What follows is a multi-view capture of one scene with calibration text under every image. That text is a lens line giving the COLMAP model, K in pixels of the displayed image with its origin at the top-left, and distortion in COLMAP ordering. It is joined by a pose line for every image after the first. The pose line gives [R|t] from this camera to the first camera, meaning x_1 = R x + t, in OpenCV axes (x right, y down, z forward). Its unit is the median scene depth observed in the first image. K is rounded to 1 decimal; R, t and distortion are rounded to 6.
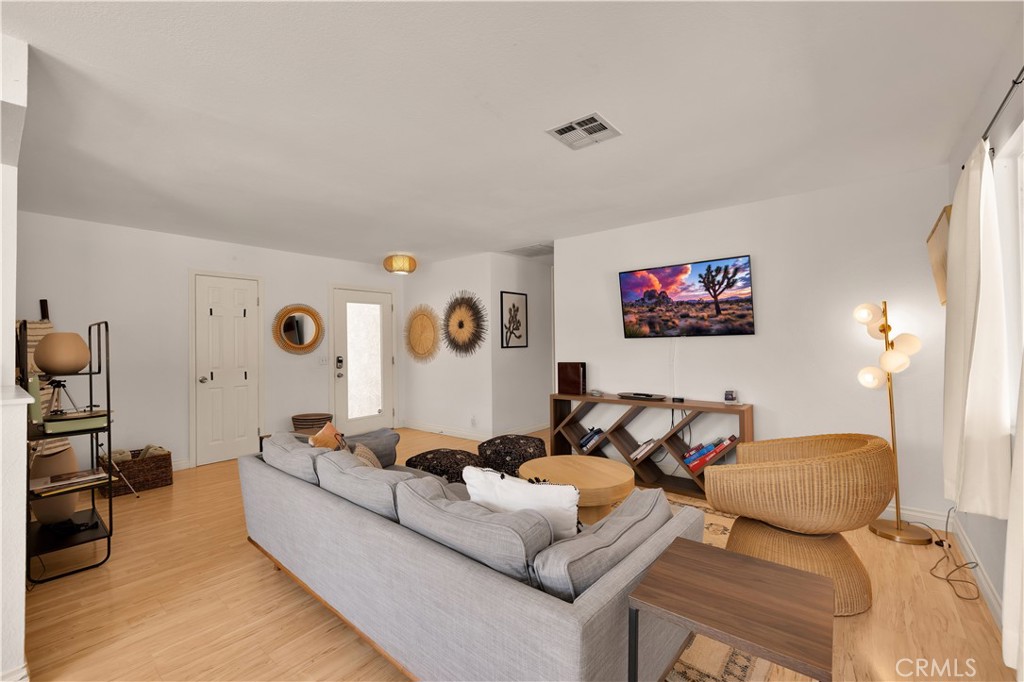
lens RADIAL K [[434.5, 0, 501.0], [0, 434.5, 343.3], [0, 0, 1]] dist [-0.012937, -0.000048]
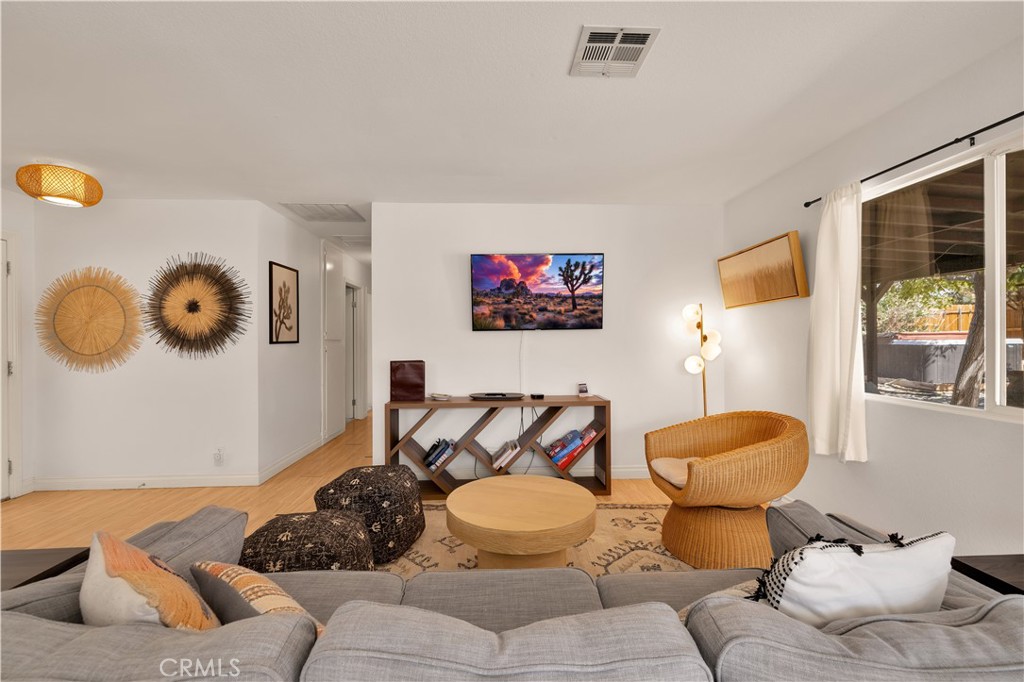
lens RADIAL K [[428.3, 0, 506.7], [0, 428.3, 342.1], [0, 0, 1]] dist [0.002615, 0.000005]
pose [[0.729115, 0.005868, 0.684366, -0.274813], [-0.003527, 0.999982, -0.004817, 0.014470], [-0.684382, 0.001098, 0.729122, 0.349059]]
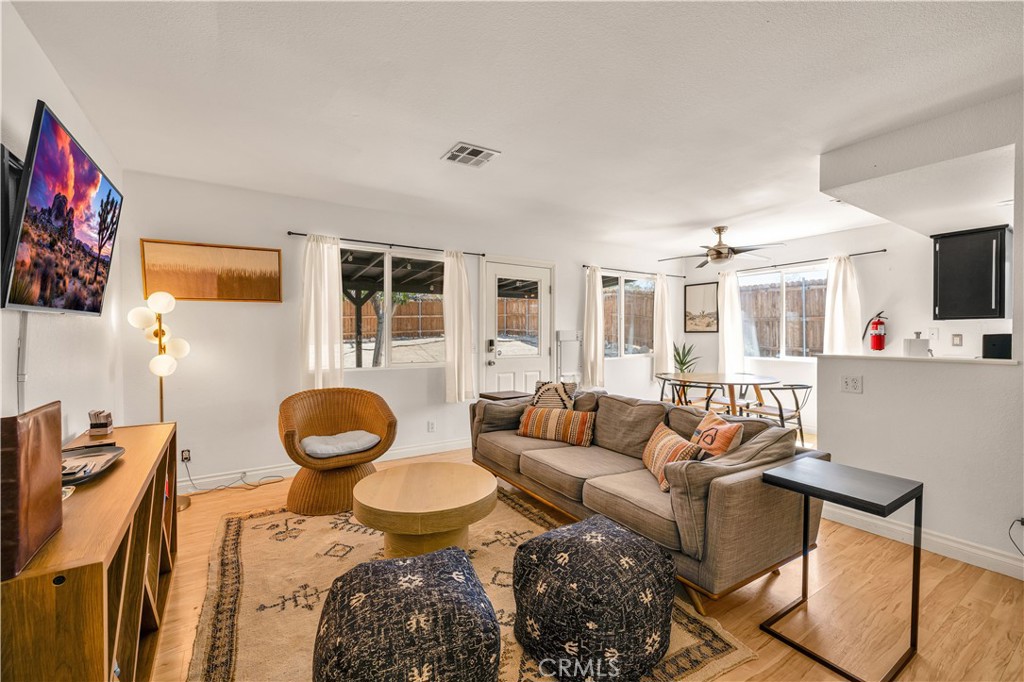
lens RADIAL K [[428.3, 0, 506.7], [0, 428.3, 342.1], [0, 0, 1]] dist [0.002615, 0.000005]
pose [[-0.957928, 0.007613, 0.286907, -0.151781], [0.012690, 0.999794, 0.015841, 0.011175], [-0.286727, 0.018815, -0.957828, 1.304424]]
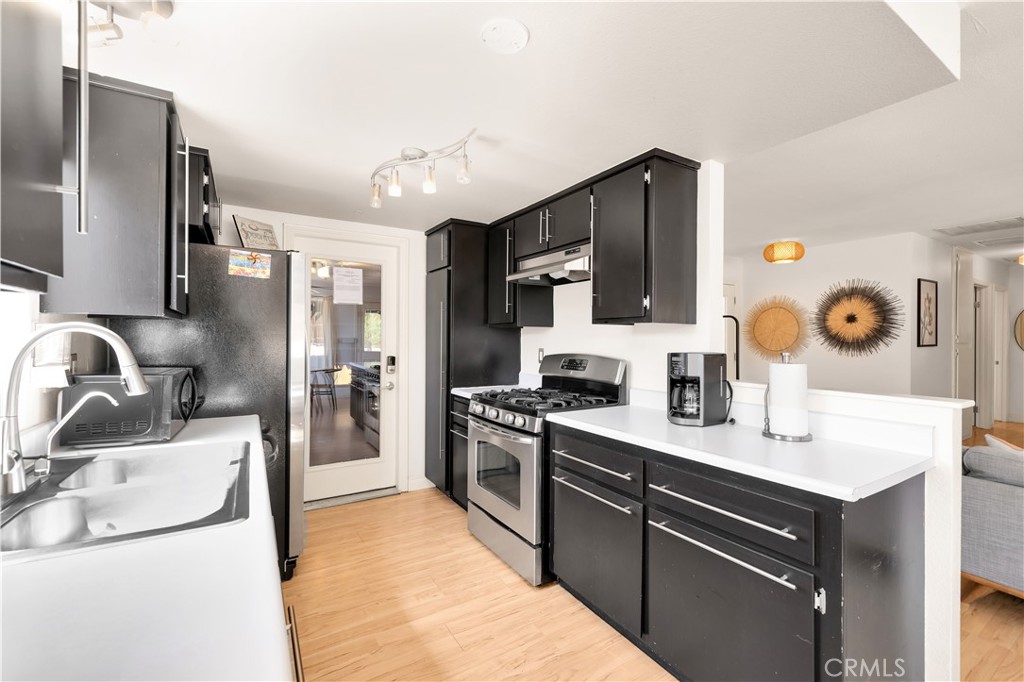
lens RADIAL K [[432.4, 0, 508.4], [0, 432.4, 336.5], [0, 0, 1]] dist [0.002079, -0.000118]
pose [[0.953111, 0.016079, -0.302193, -0.715076], [-0.015999, 0.999868, 0.002742, 0.002140], [0.302197, 0.002221, 0.953243, -0.048668]]
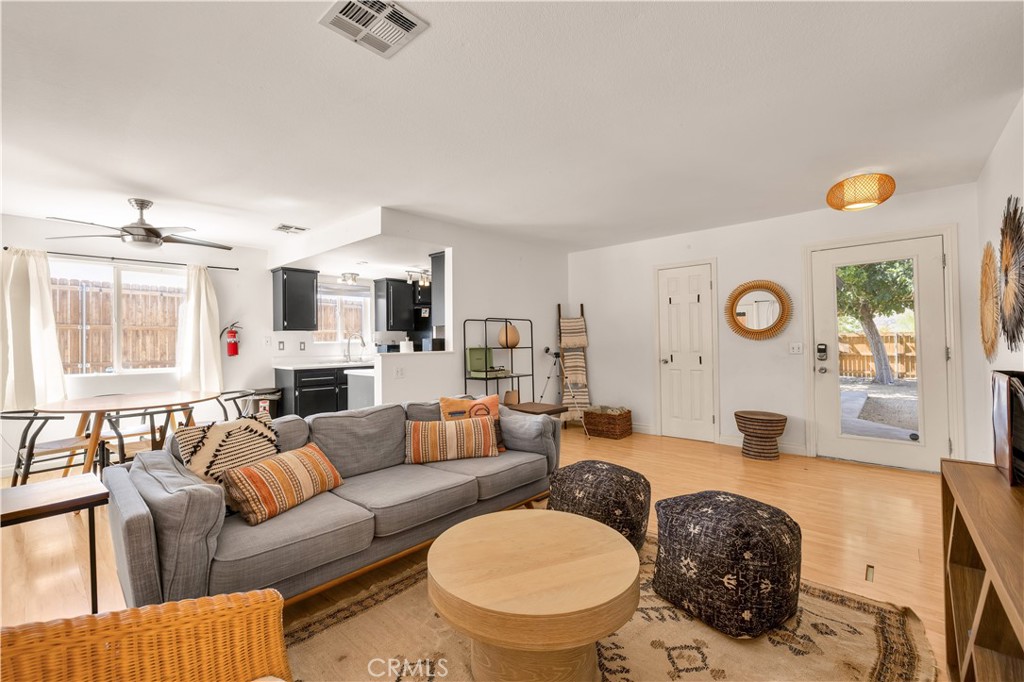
lens RADIAL K [[432.4, 0, 508.4], [0, 432.4, 336.5], [0, 0, 1]] dist [0.002079, -0.000118]
pose [[-0.014476, 0.001632, -0.999894, 0.547010], [0.013708, 0.999905, 0.001433, 0.014779], [0.999801, -0.013686, -0.014497, 0.745229]]
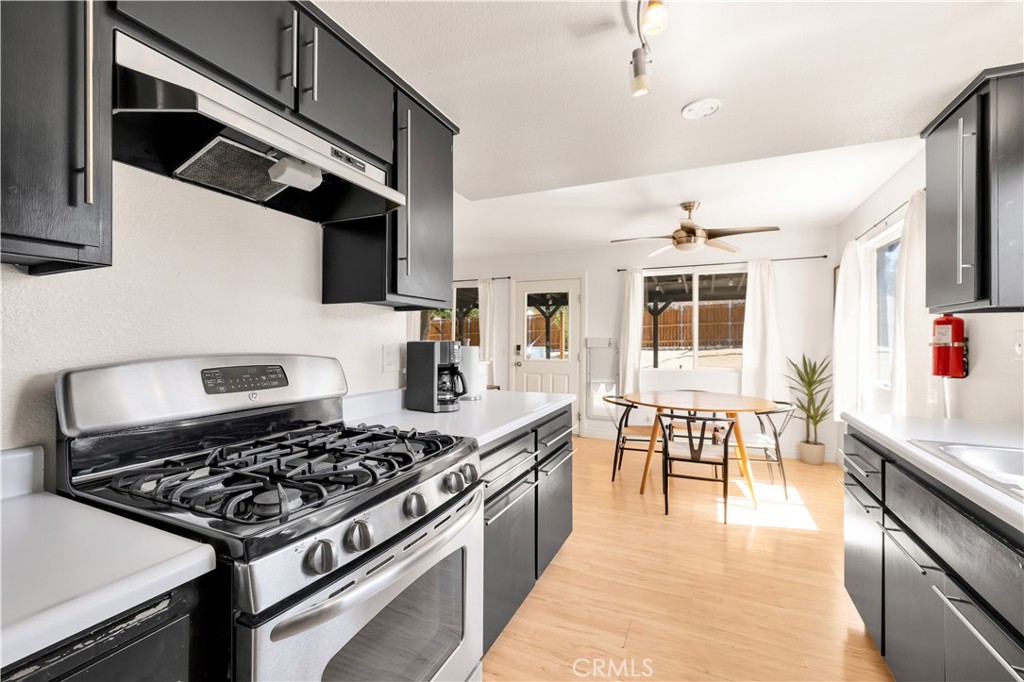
lens RADIAL K [[432.4, 0, 508.4], [0, 432.4, 336.5], [0, 0, 1]] dist [0.002079, -0.000118]
pose [[-0.267034, 0.019005, 0.963500, -1.199411], [-0.005652, 0.999757, -0.021287, 0.026204], [-0.963671, -0.011130, -0.266862, 0.577407]]
